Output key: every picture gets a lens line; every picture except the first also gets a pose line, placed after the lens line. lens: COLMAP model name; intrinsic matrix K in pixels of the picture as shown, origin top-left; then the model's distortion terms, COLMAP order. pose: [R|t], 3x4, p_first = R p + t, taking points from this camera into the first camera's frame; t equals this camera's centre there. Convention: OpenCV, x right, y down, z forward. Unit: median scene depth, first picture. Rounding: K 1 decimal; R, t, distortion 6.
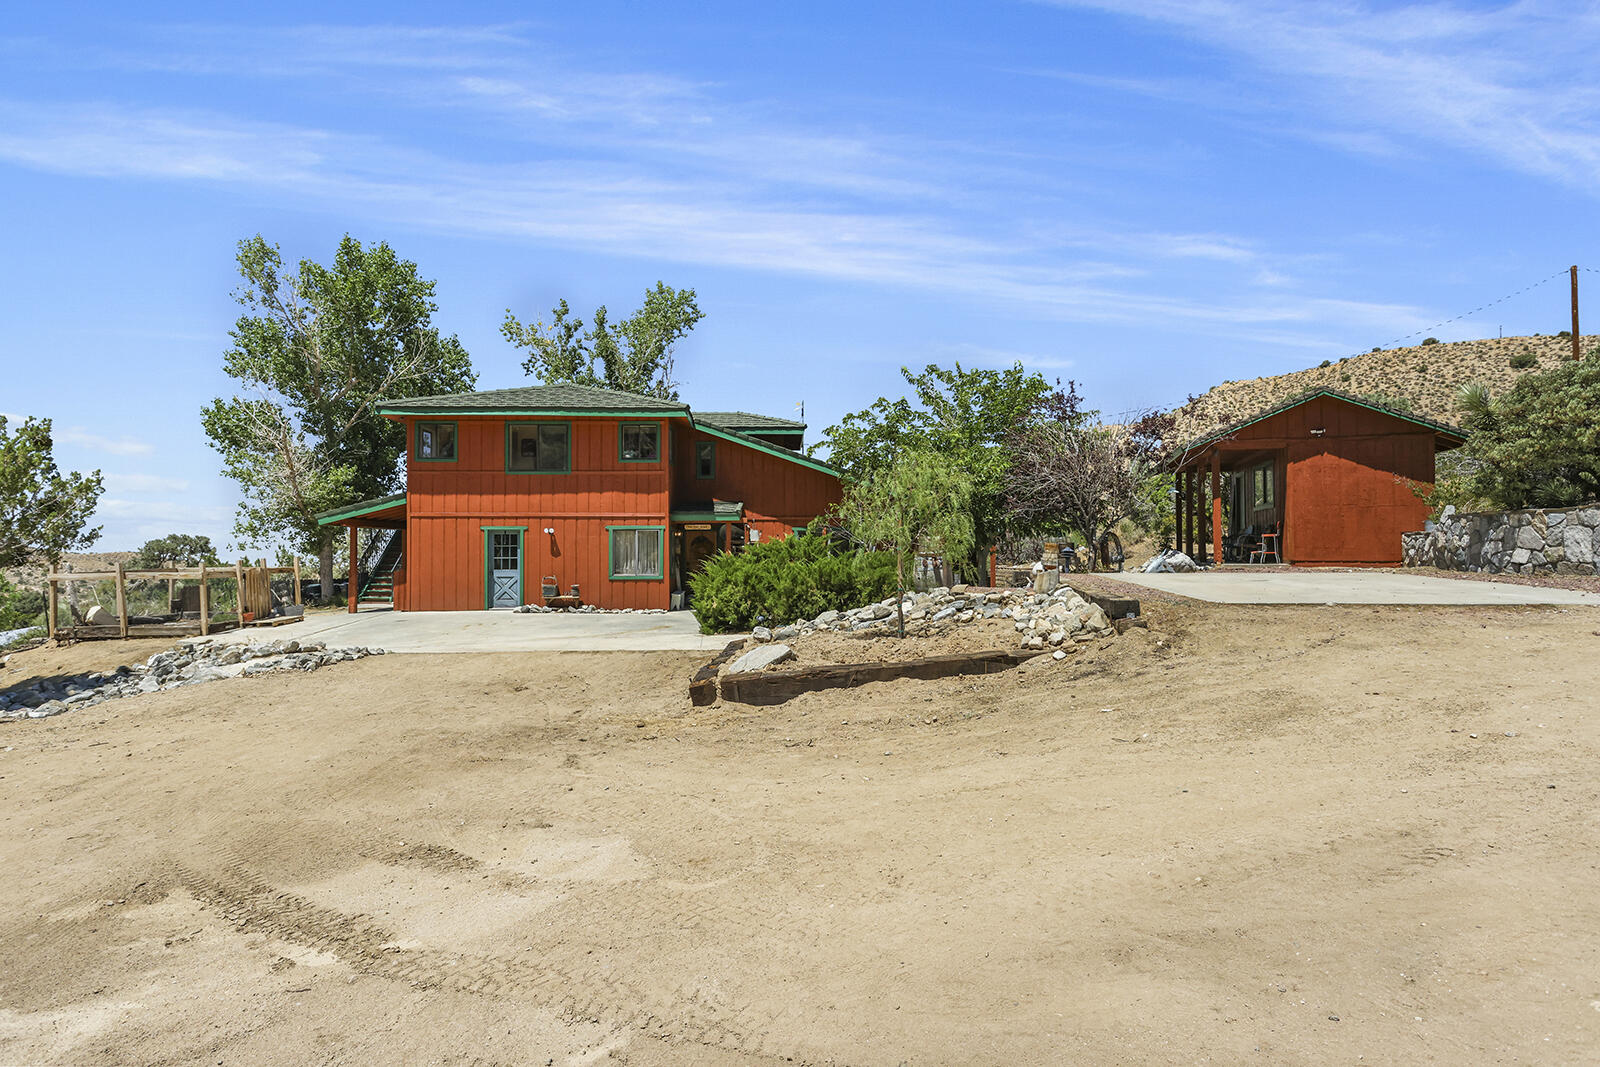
lens RADIAL K [[900.9, 0, 803.1], [0, 900.9, 533.4], [0, 0, 1]] dist [-0.001184, -0.001209]
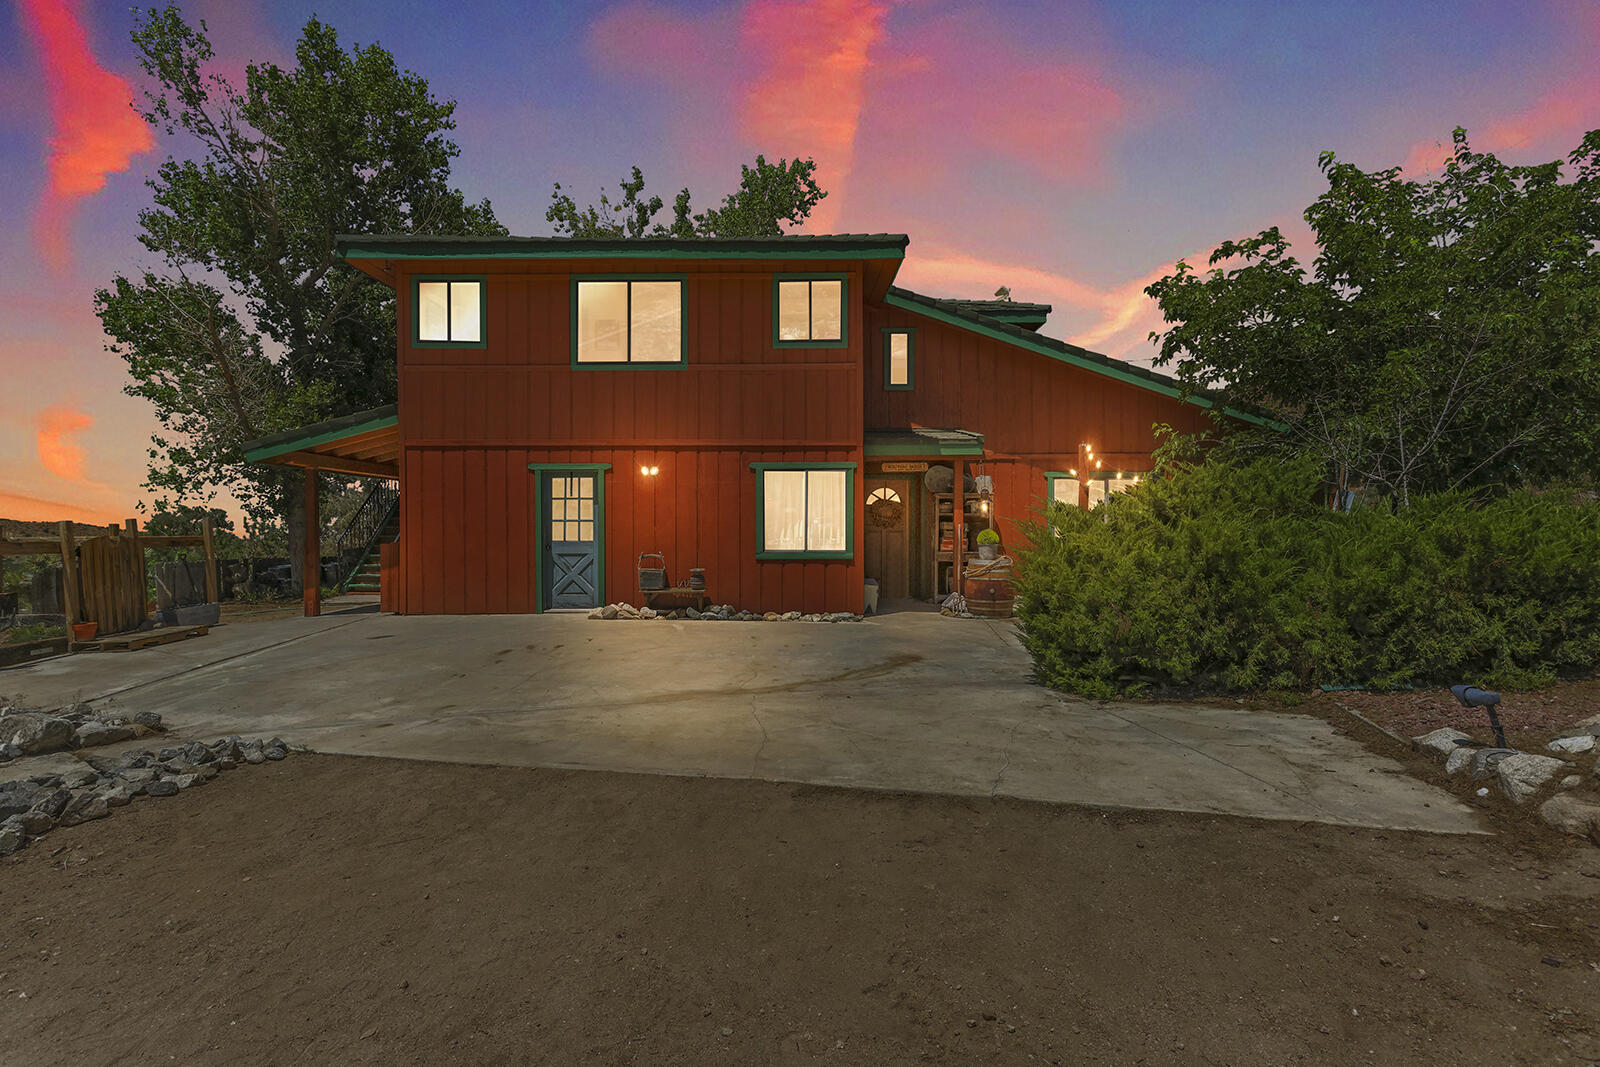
lens RADIAL K [[888.2, 0, 796.7], [0, 888.2, 540.1], [0, 0, 1]] dist [0.003521, 0.000977]
pose [[0.999010, 0.001809, -0.044451, -0.138650], [-0.000406, 0.999502, 0.031552, 0.018400], [0.044486, -0.031503, 0.998513, 0.378043]]
